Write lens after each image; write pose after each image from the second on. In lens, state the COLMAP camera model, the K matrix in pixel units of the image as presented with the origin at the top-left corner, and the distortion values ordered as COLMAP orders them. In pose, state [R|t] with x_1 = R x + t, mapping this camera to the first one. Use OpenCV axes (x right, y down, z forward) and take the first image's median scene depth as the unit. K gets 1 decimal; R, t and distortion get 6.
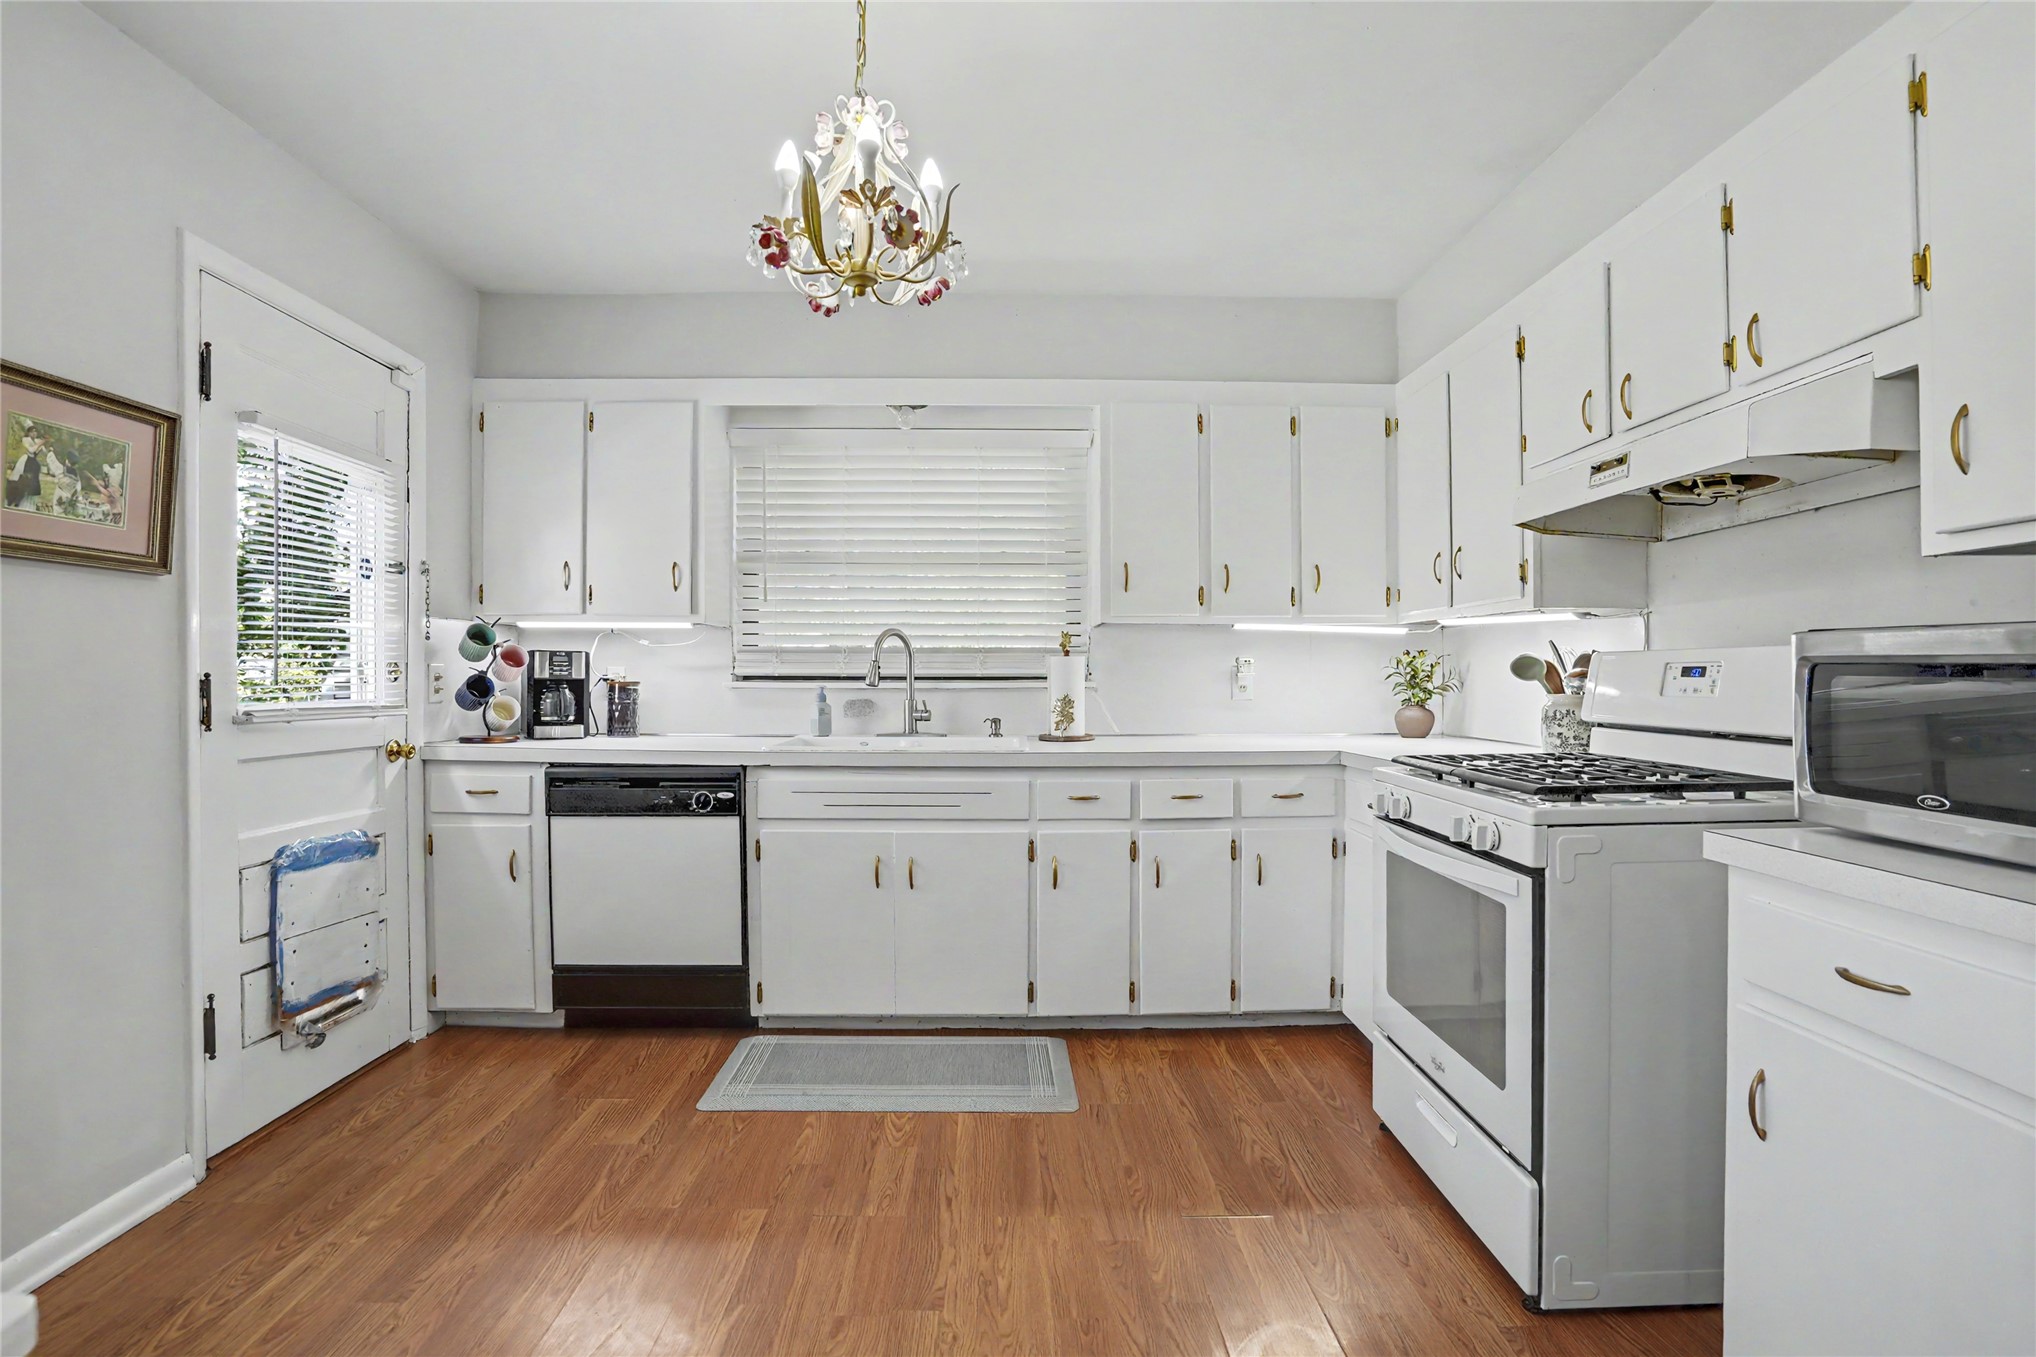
lens RADIAL K [[974.1, 0, 1021.5], [0, 974.1, 687.4], [0, 0, 1]] dist [-0.054968, 0.023506]
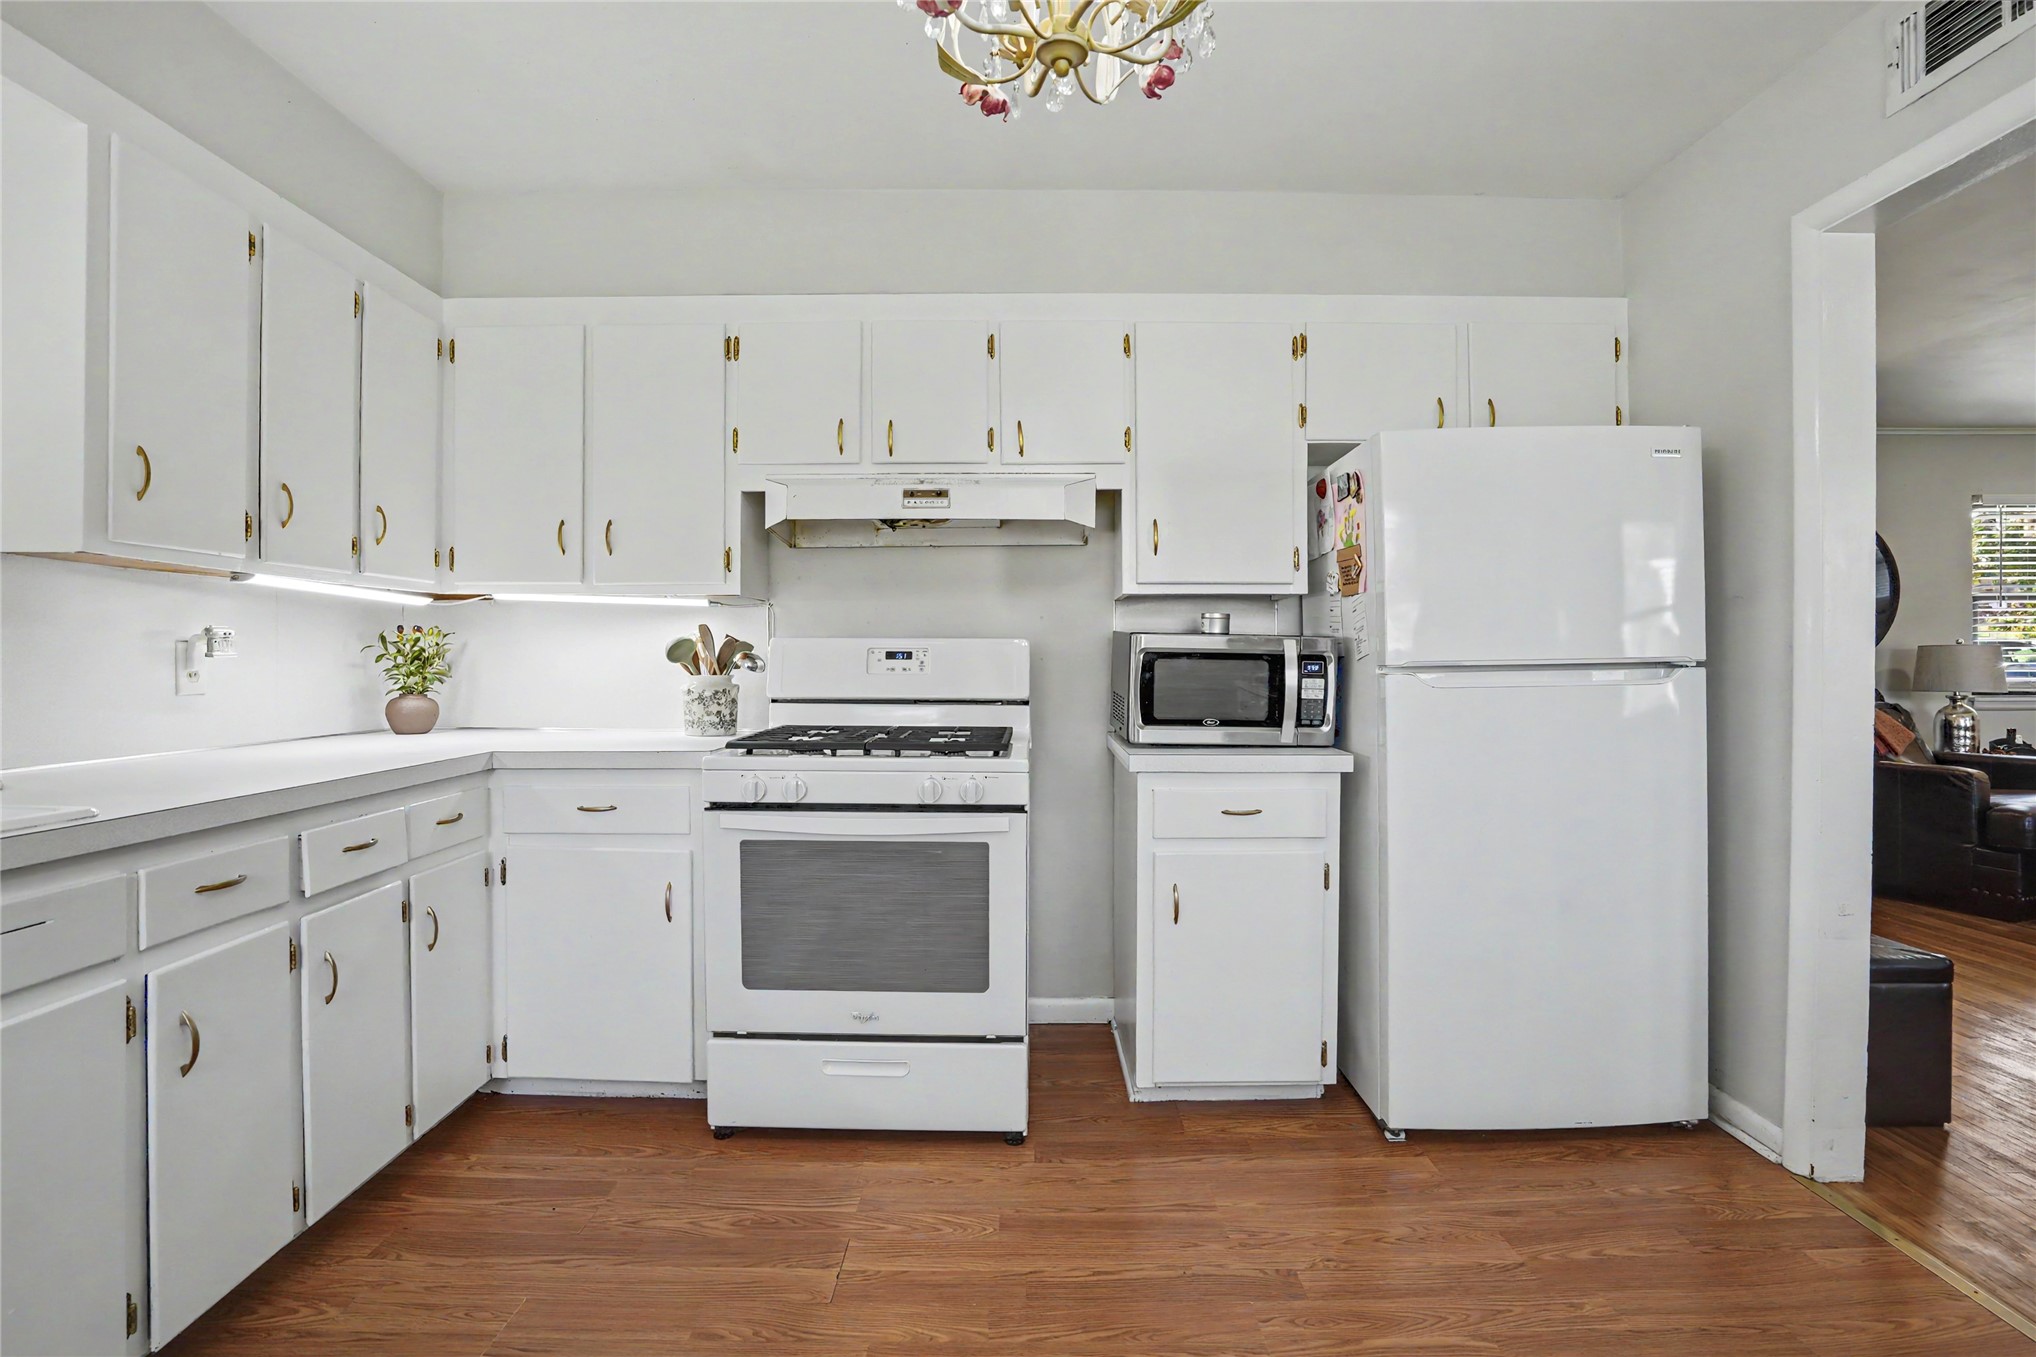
lens RADIAL K [[974.1, 0, 1029.4], [0, 974.1, 666.7], [0, 0, 1]] dist [-0.054968, 0.023506]
pose [[0.014078, -0.007581, 0.999872, -0.450768], [0.008677, 0.999935, 0.007459, -0.006209], [-0.999863, 0.008571, 0.014143, 0.550658]]
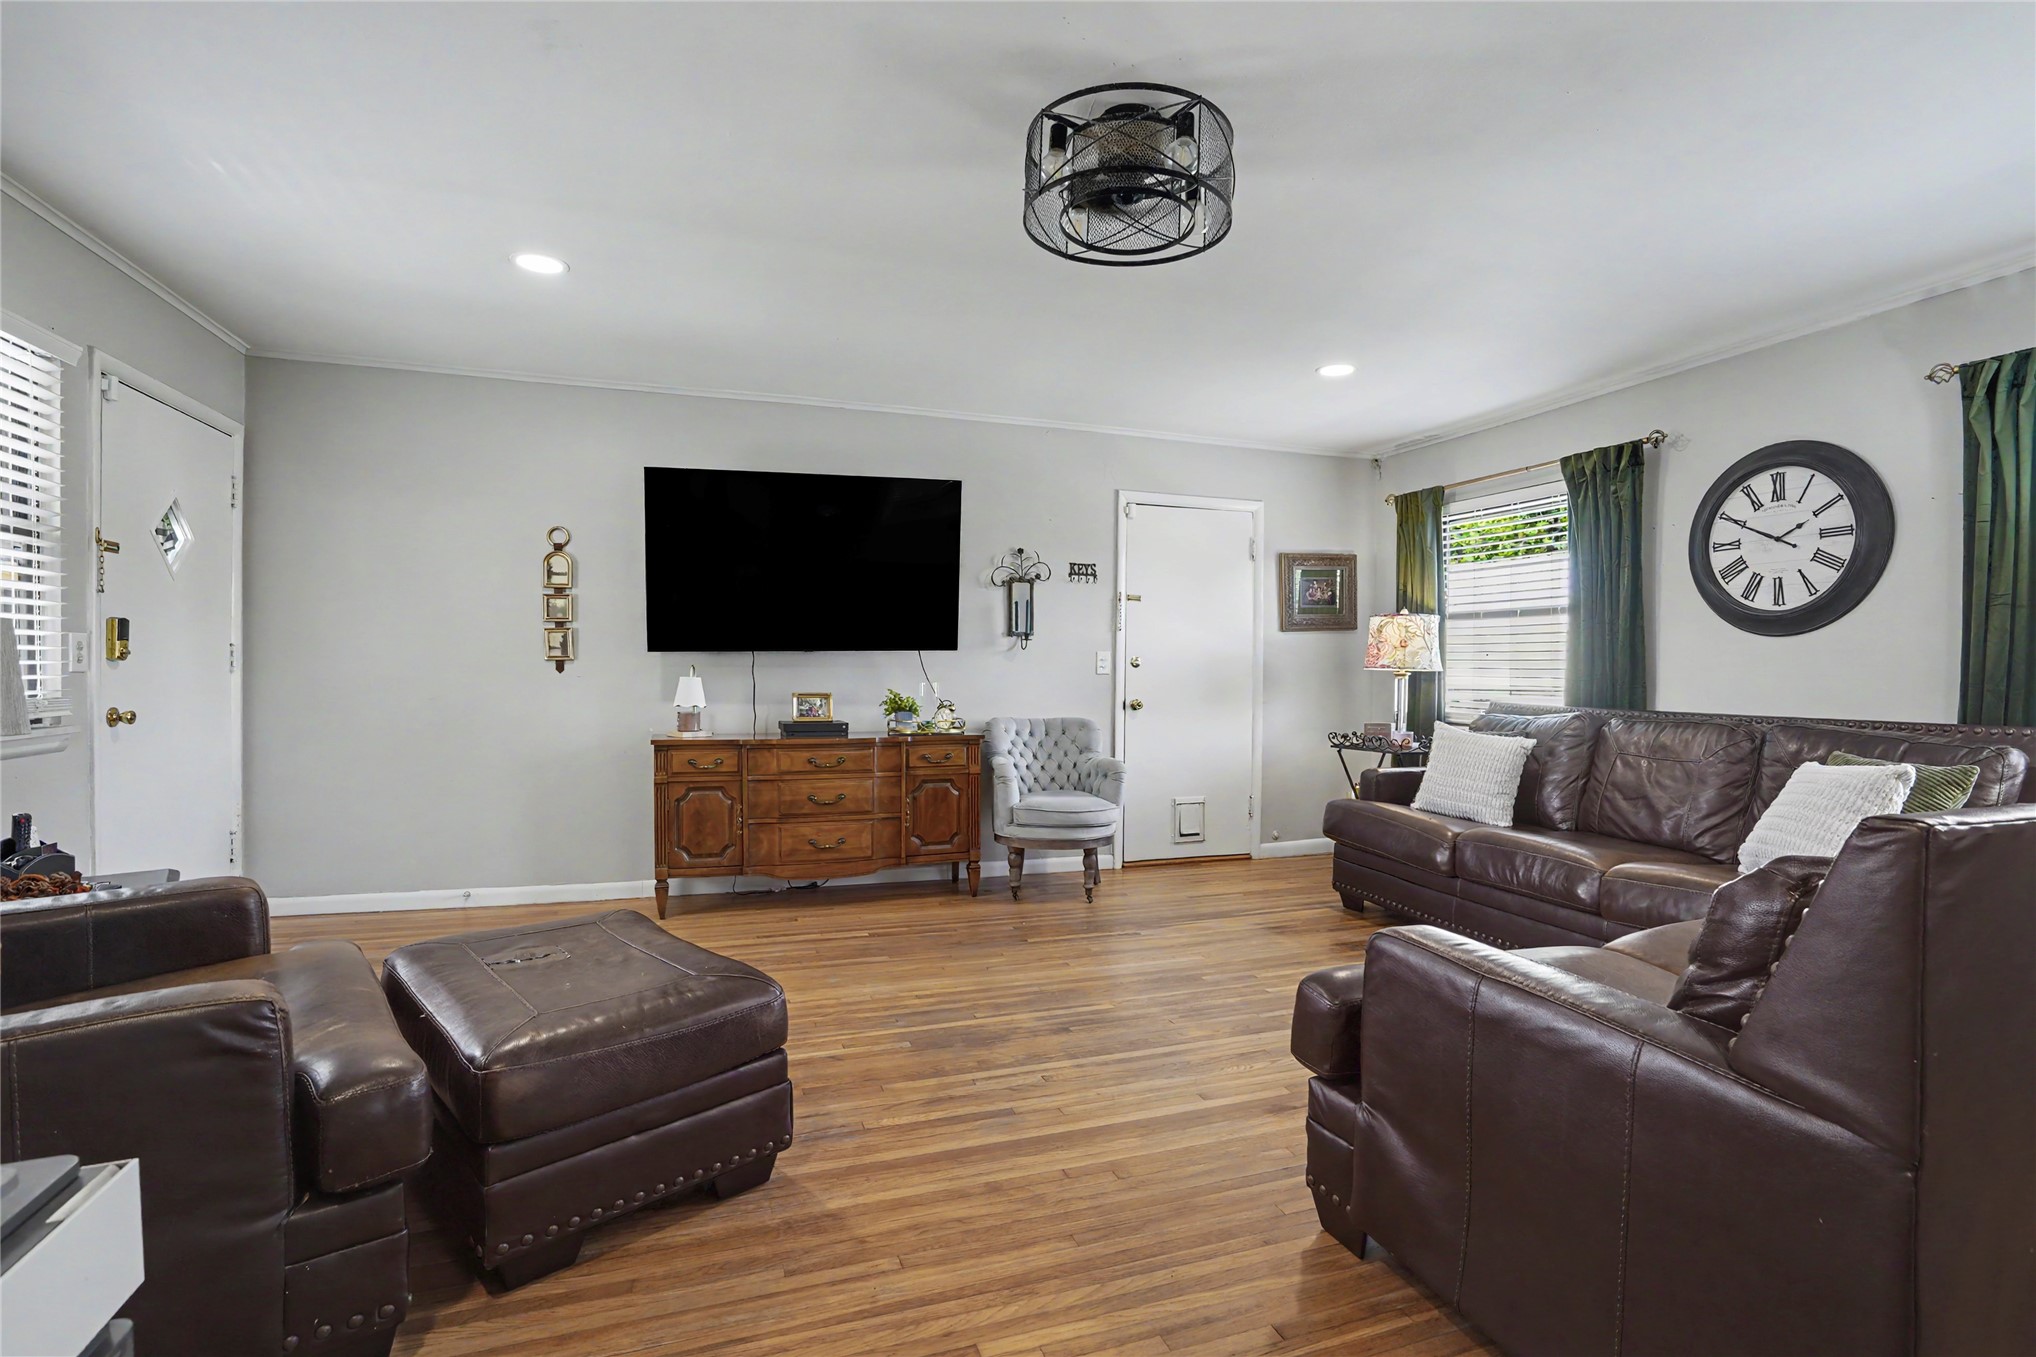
lens RADIAL K [[974.1, 0, 1004.6], [0, 974.1, 676.5], [0, 0, 1]] dist [-0.054968, 0.023506]
pose [[-0.957000, -0.000250, -0.290087, 0.738785], [-0.007492, 0.999687, 0.023854, 0.001653], [0.289990, 0.025002, -0.956703, -0.260999]]
